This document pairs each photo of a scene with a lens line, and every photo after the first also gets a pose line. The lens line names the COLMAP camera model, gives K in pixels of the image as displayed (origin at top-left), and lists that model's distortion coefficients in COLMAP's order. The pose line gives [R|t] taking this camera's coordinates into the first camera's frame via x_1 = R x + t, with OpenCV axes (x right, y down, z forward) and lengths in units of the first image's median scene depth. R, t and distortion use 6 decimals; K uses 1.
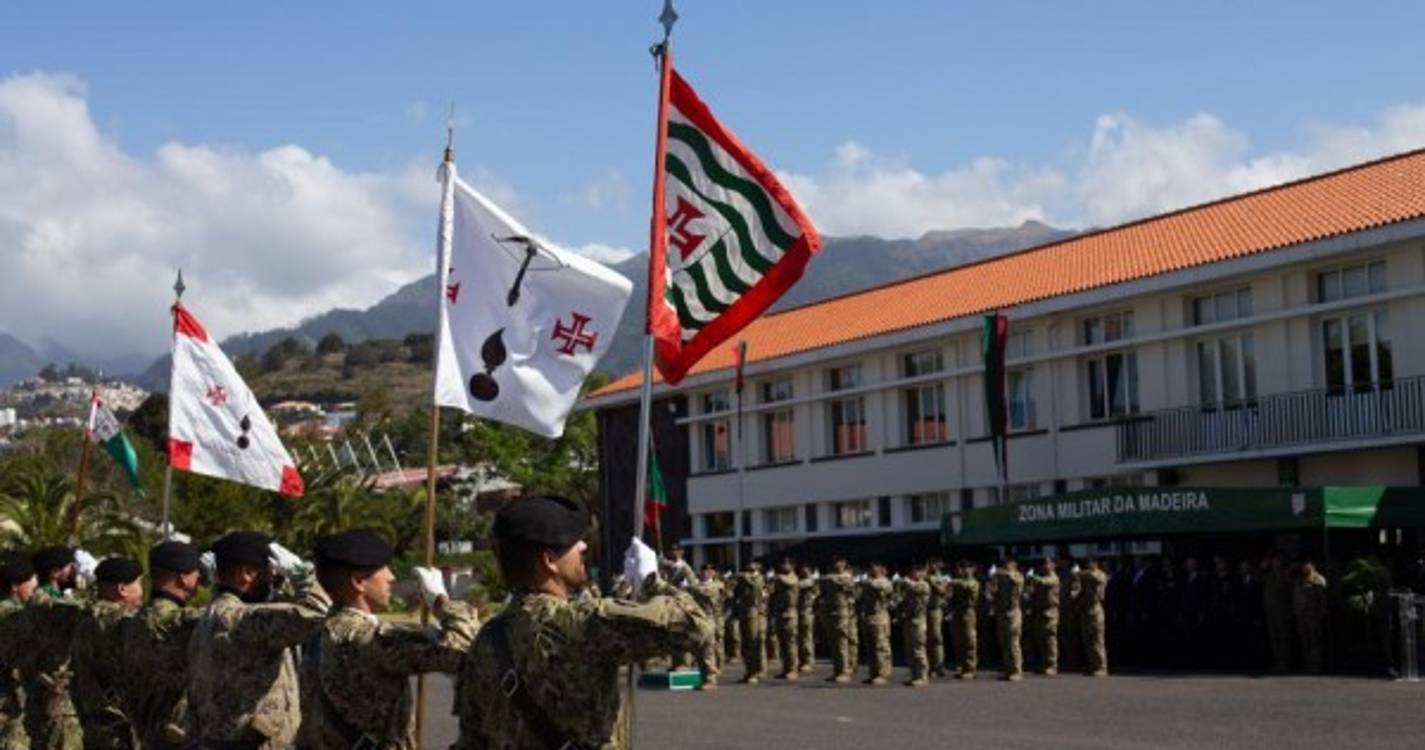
lens RADIAL K [[1803.6, 0, 712.5], [0, 1803.6, 375.0], [0, 0, 1]] dist [-0.116845, -0.007526]
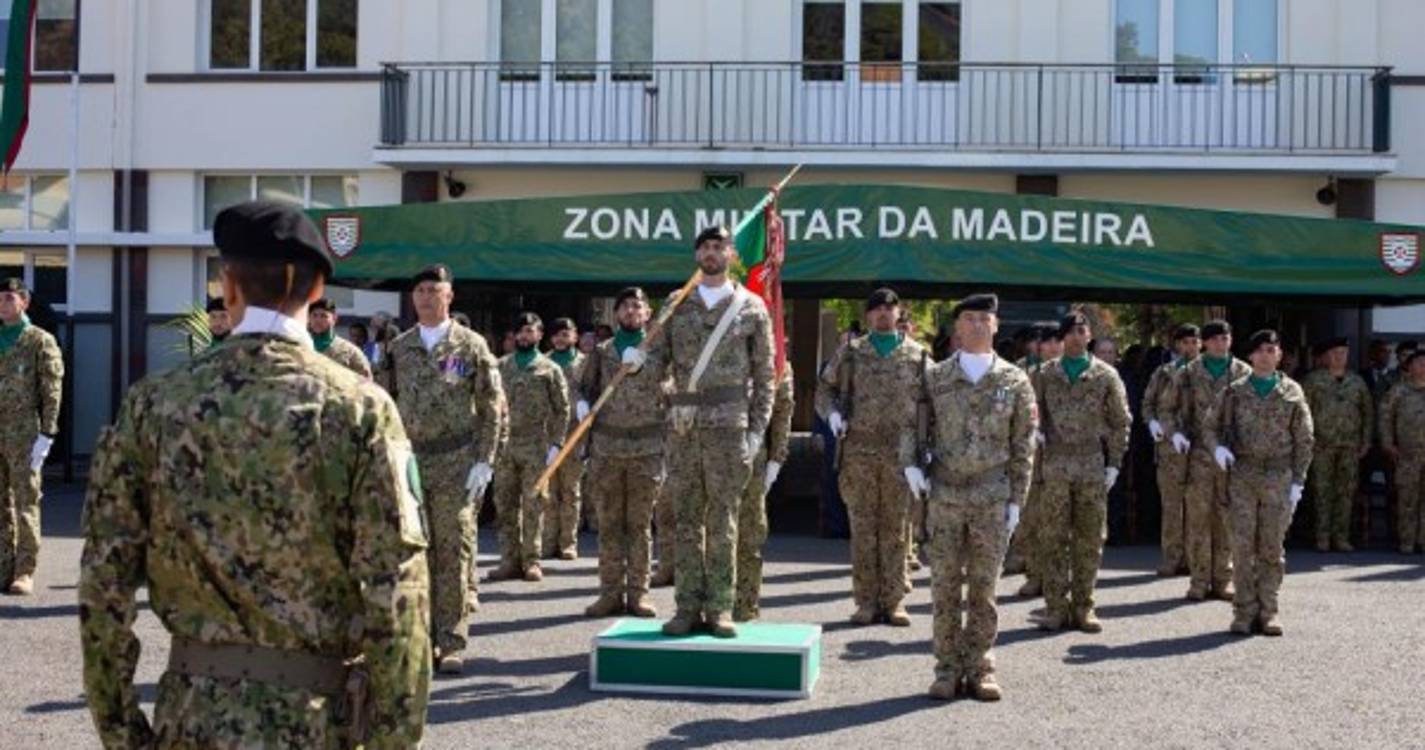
lens RADIAL K [[1803.6, 0, 712.5], [0, 1803.6, 375.0], [0, 0, 1]] dist [-0.116845, -0.007526]
pose [[0.597761, 0.005866, 0.801653, -0.214845], [-0.121169, 0.989146, 0.083113, 0.077594], [-0.792464, -0.146818, 0.591984, 0.716383]]
